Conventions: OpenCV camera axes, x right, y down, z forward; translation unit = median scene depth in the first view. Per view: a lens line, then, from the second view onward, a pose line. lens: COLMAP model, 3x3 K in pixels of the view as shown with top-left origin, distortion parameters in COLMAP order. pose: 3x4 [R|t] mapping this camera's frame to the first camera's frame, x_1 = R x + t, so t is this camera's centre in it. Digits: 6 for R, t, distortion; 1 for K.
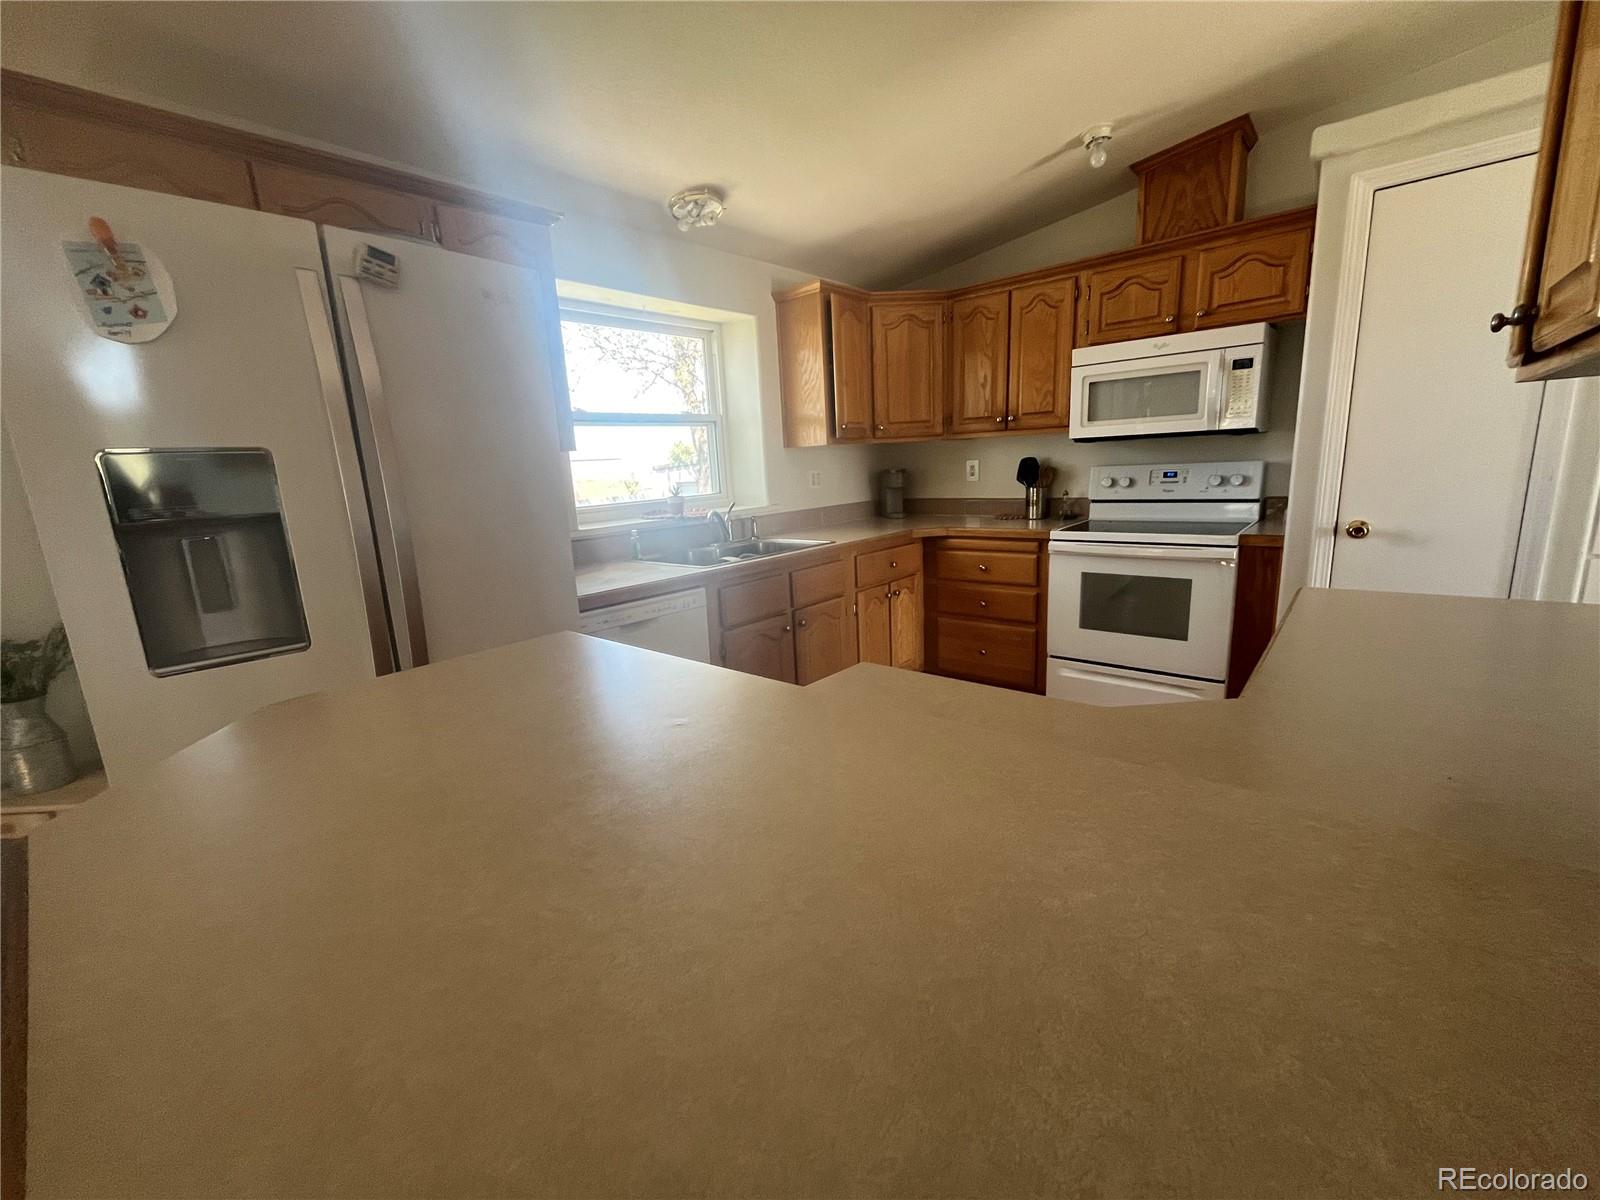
lens RADIAL K [[654.7, 0, 801.5], [0, 654.7, 600.5], [0, 0, 1]] dist [-0.001642, -0.000663]
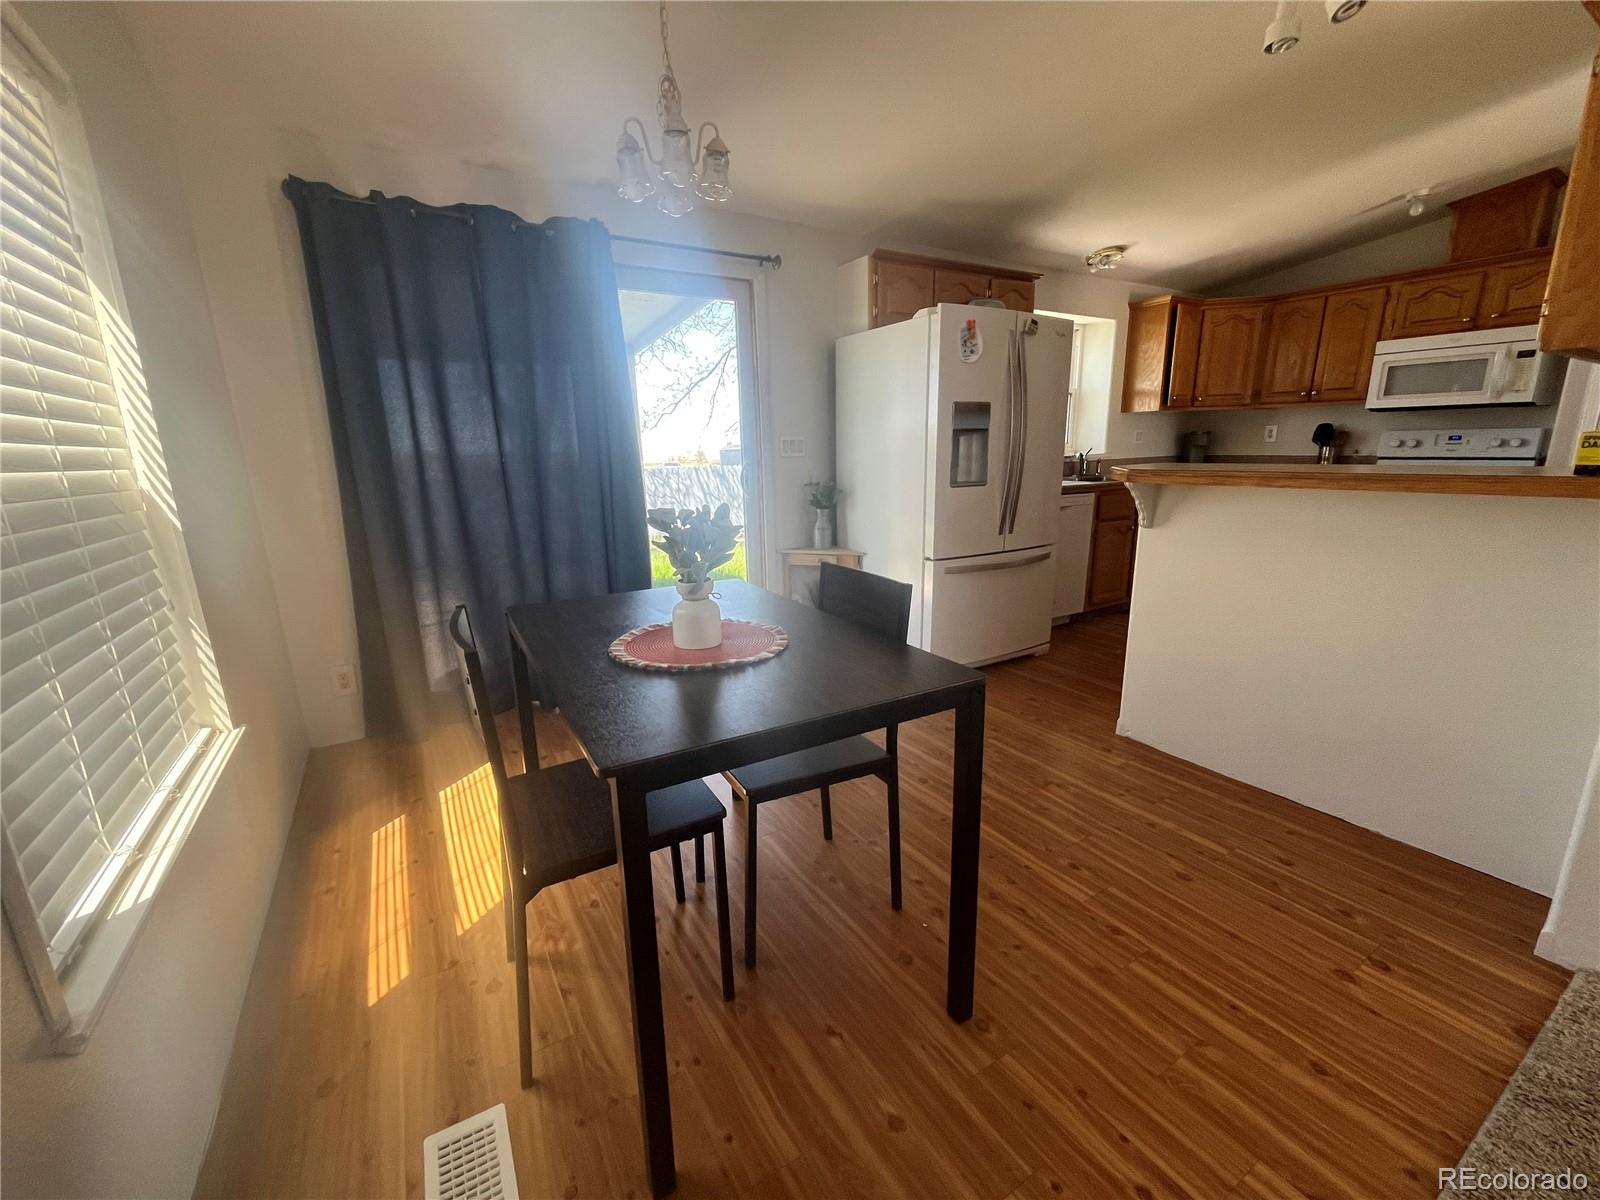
lens RADIAL K [[654.7, 0, 796.8], [0, 654.7, 601.5], [0, 0, 1]] dist [-0.001642, -0.000663]
pose [[0.950984, 0.100747, -0.292367, -0.265909], [-0.088637, 0.994577, 0.054412, 0.175052], [0.296263, -0.025831, 0.954757, -0.630055]]
